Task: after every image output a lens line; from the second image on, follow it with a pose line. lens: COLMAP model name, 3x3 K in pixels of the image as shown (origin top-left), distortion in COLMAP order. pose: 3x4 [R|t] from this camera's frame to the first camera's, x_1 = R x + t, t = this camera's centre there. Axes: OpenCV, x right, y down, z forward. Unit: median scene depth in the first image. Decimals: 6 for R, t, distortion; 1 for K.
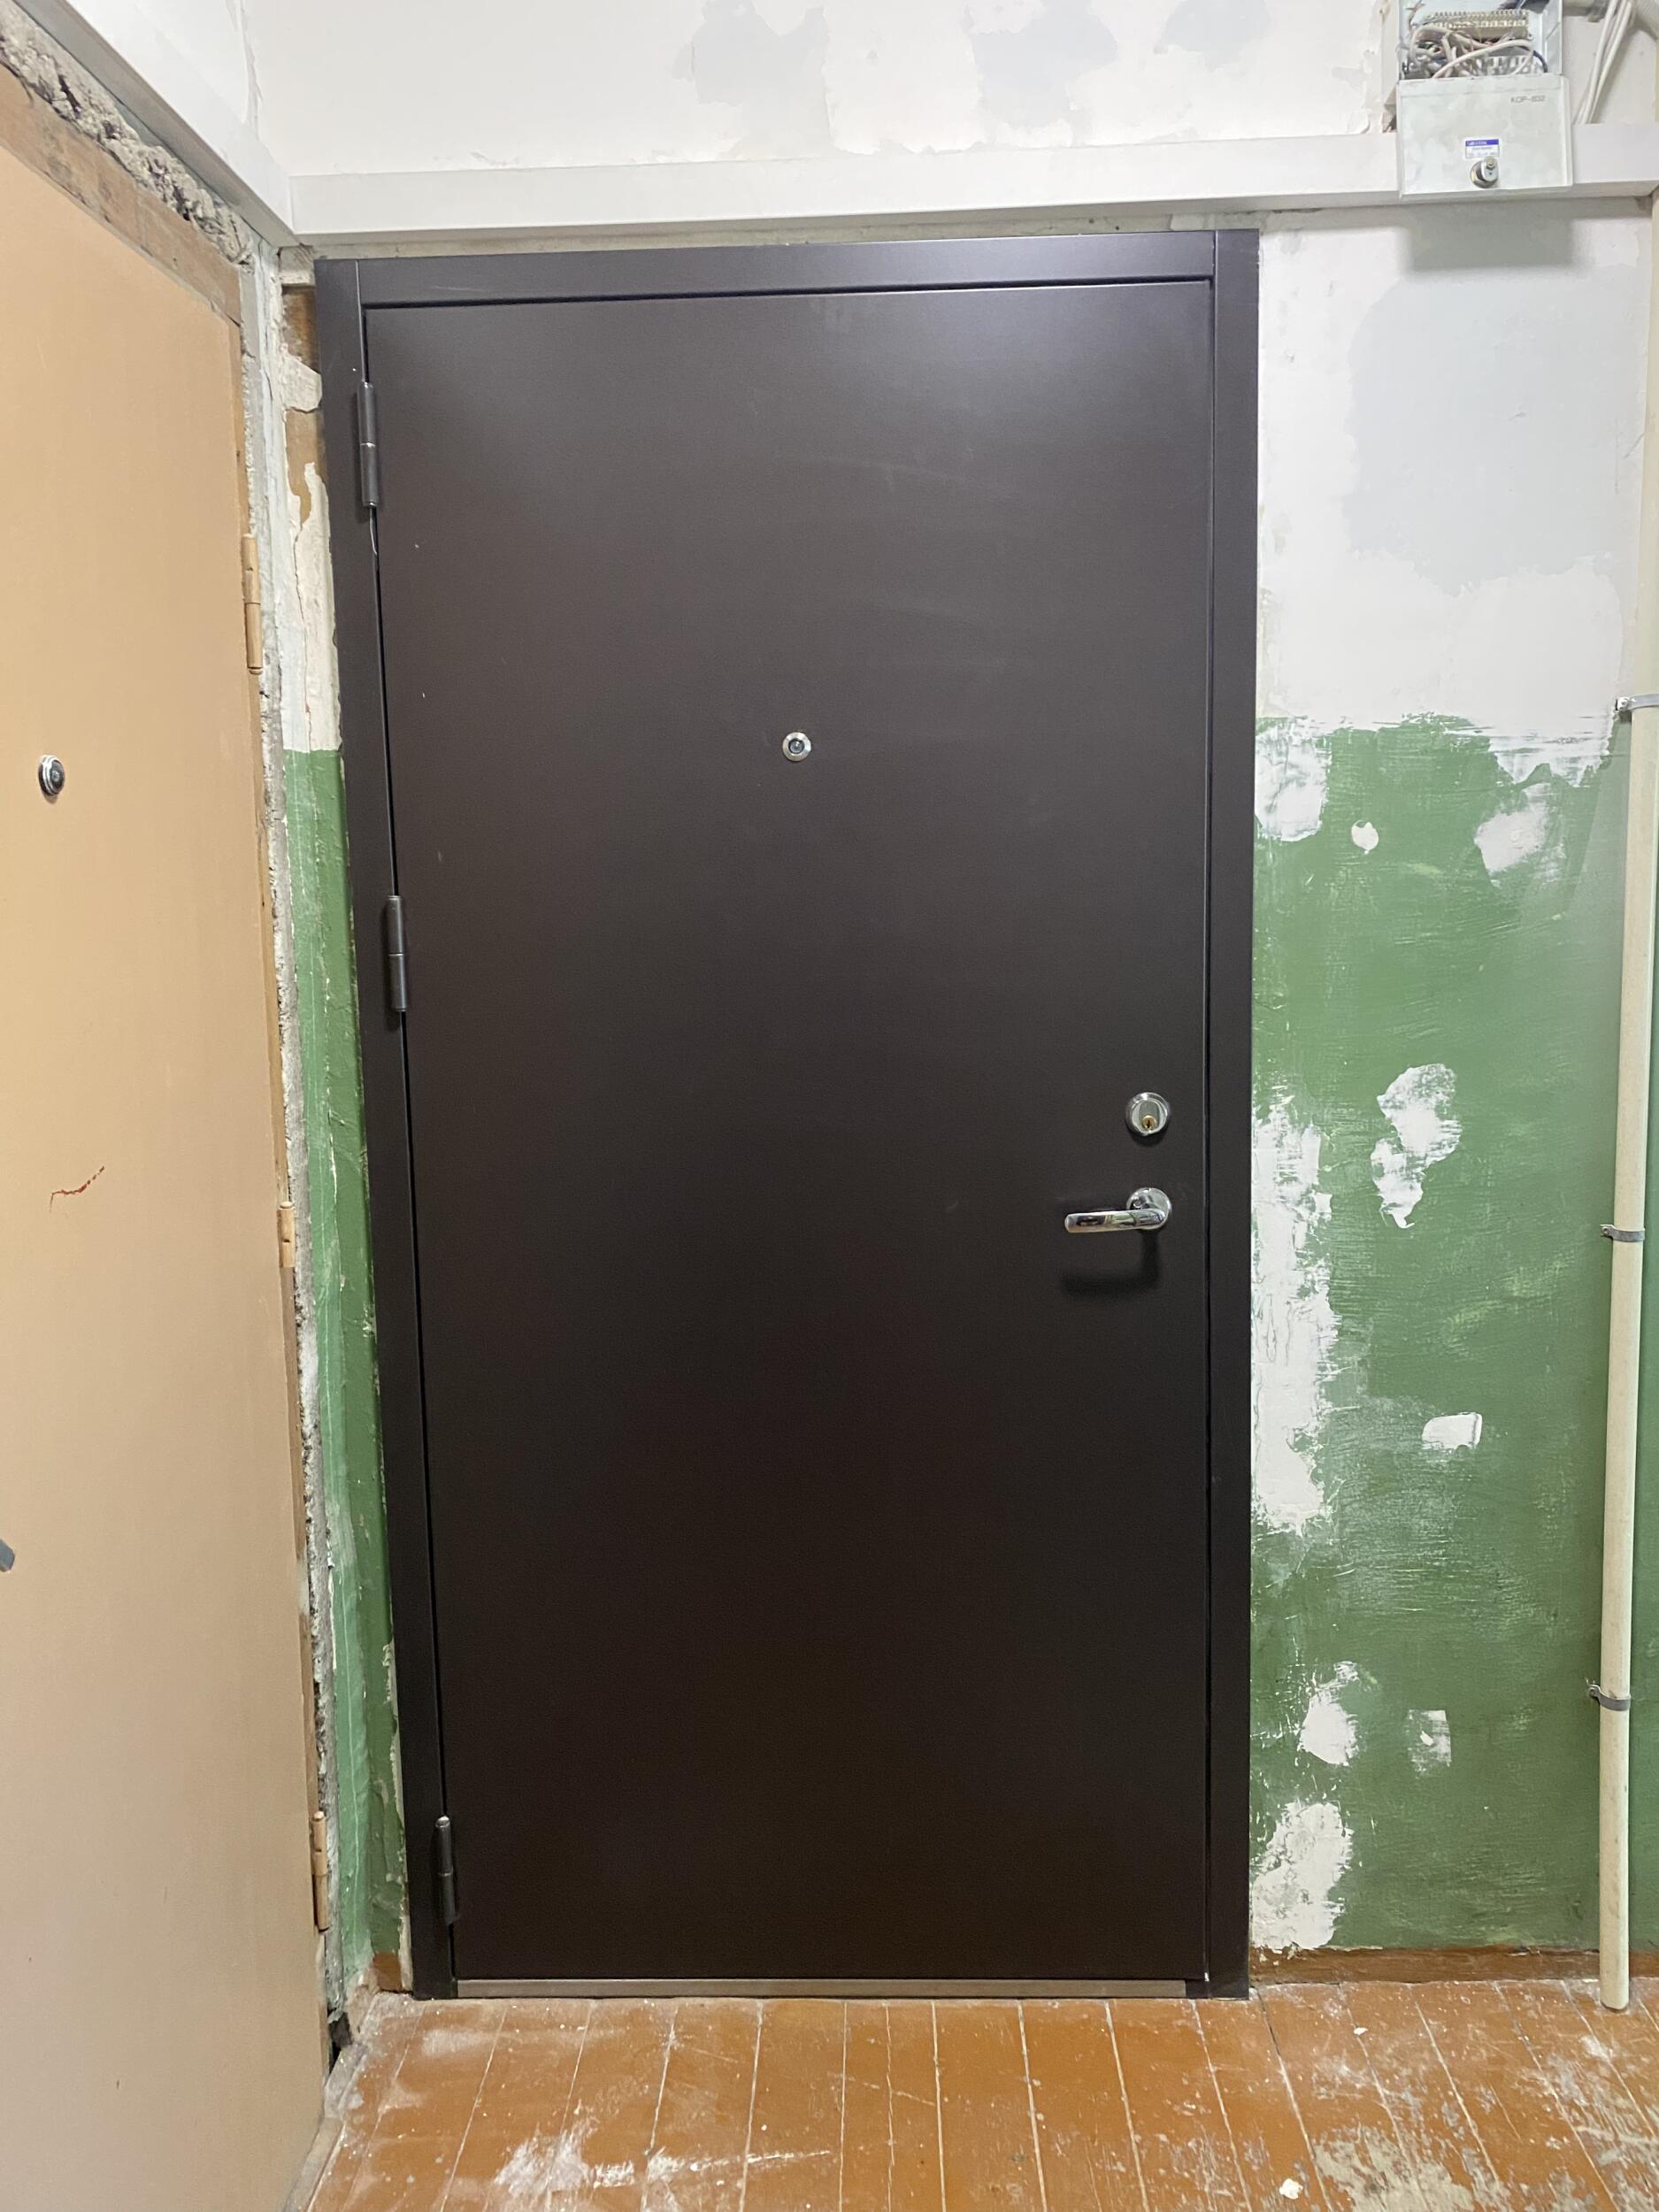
lens RADIAL K [[1673.9, 0, 829.3], [0, 1673.9, 1083.5], [0, 0, 1]] dist [0.028474, -0.034139]
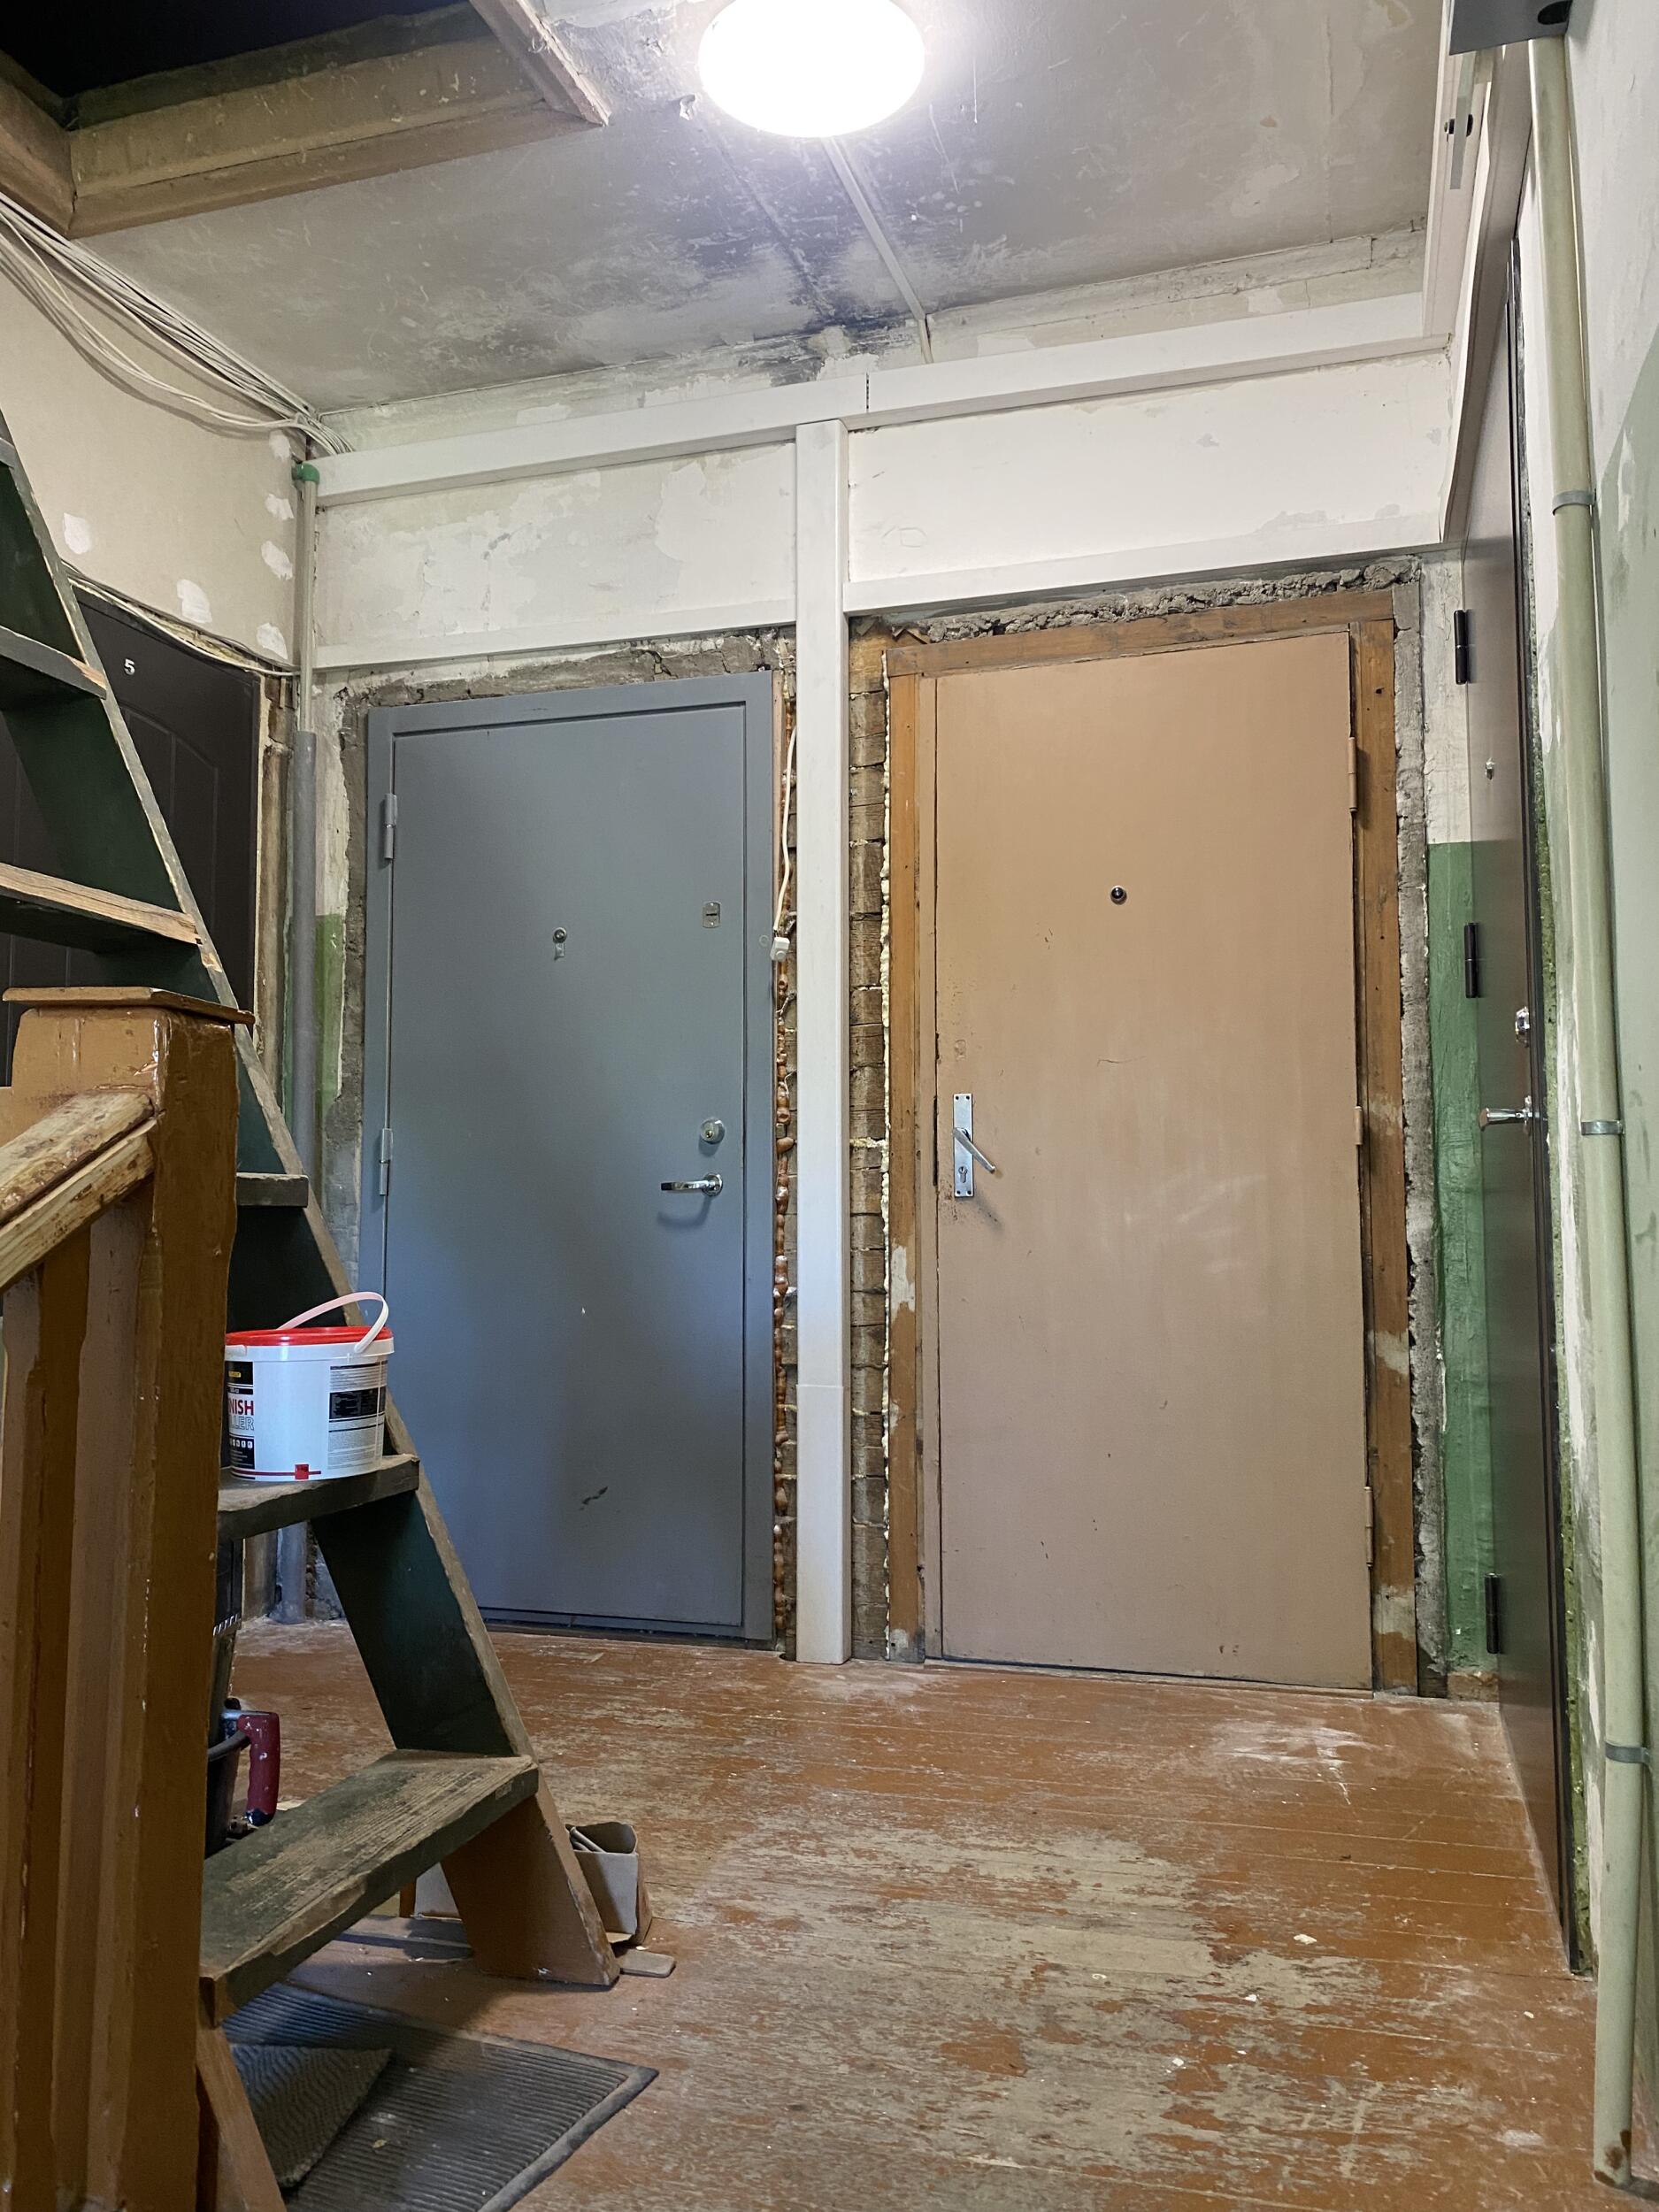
lens RADIAL K [[1673.9, 0, 834.5], [0, 1673.9, 1088.0], [0, 0, 1]] dist [0.028474, -0.034139]
pose [[-0.265035, -0.041958, -0.963326, 1.424347], [-0.106111, 0.994254, -0.014112, 0.126692], [0.958382, 0.098479, -0.267964, 0.905042]]
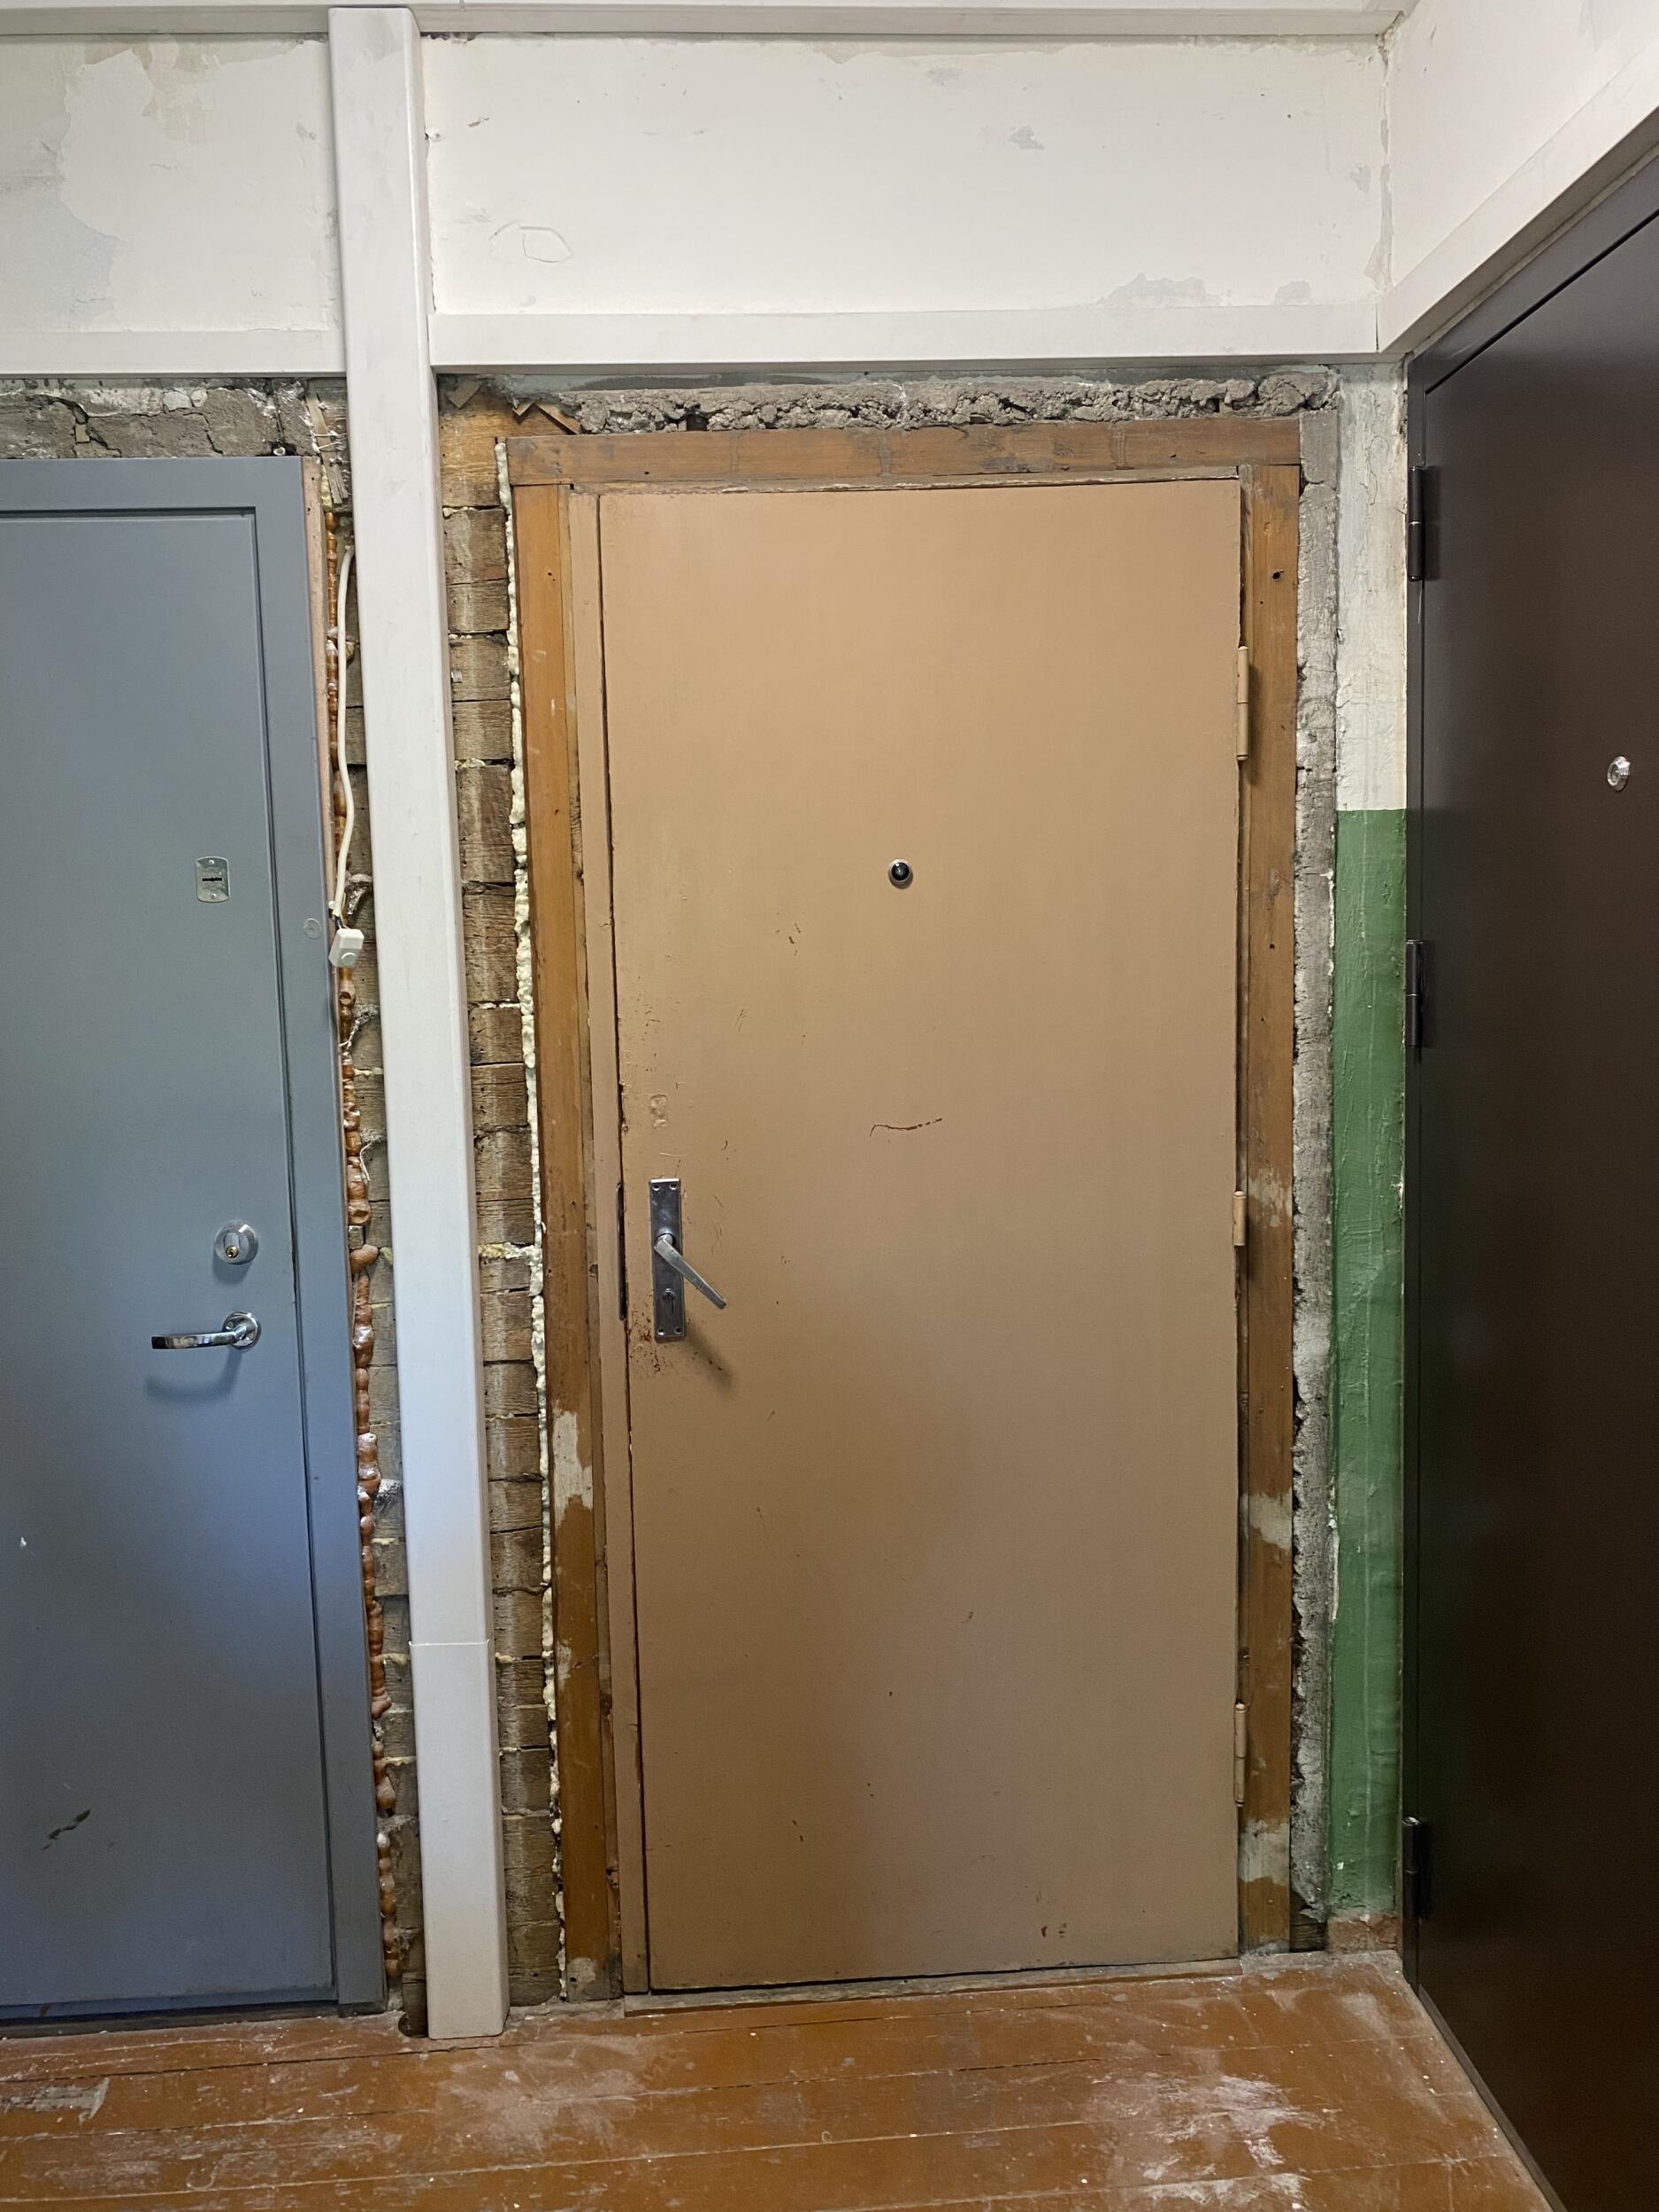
lens RADIAL K [[1673.9, 0, 815.9], [0, 1673.9, 1083.1], [0, 0, 1]] dist [0.028474, -0.034139]
pose [[0.079858, 0.114154, -0.990248, 0.808940], [-0.094612, 0.989804, 0.106473, -0.103350], [0.992306, 0.085187, 0.089844, 0.556101]]
